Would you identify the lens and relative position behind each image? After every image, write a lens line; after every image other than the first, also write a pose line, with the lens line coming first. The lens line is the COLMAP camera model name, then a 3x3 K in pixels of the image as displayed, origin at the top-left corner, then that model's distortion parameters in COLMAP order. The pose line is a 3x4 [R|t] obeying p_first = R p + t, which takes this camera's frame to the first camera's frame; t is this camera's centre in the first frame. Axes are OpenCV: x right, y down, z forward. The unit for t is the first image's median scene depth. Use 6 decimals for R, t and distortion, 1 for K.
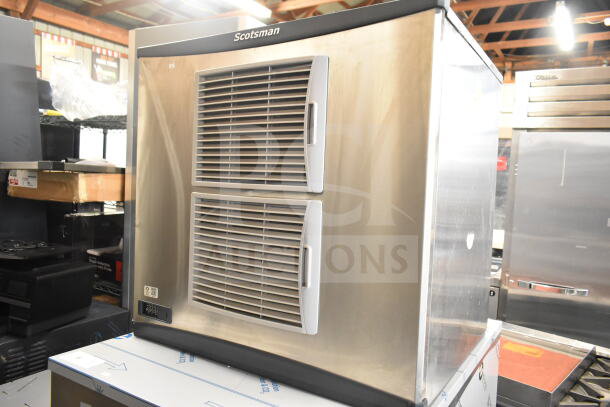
lens RADIAL K [[459.4, 0, 304.0], [0, 459.4, 204.2], [0, 0, 1]] dist [-0.007658, -0.000677]
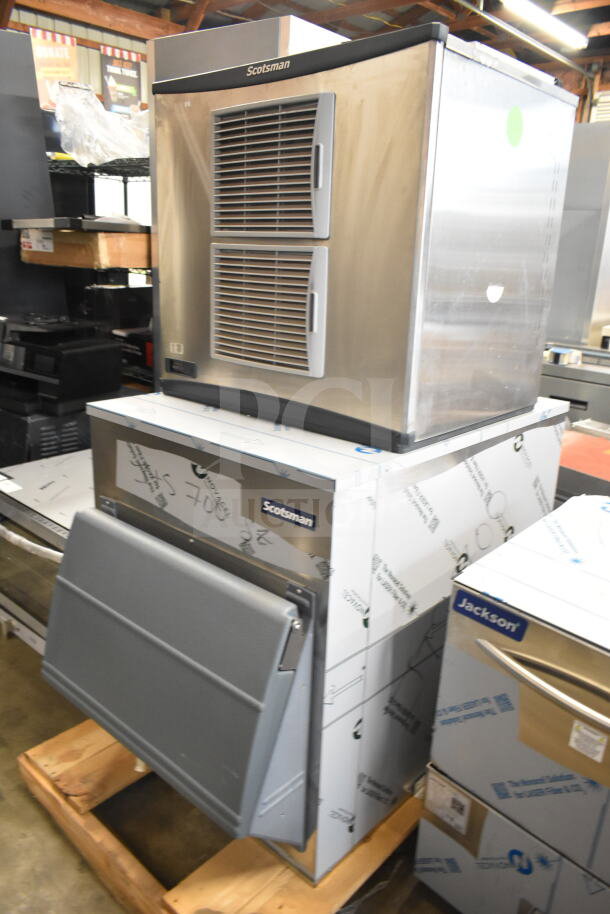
lens RADIAL K [[688.4, 0, 304.0], [0, 688.4, 457.3], [0, 0, 1]] dist [-0.007658, -0.000677]
pose [[0.985696, 0.042953, -0.162969, 0.121507], [-0.003924, 0.972564, 0.232603, 0.043877], [0.168489, -0.228636, 0.958821, -0.278800]]
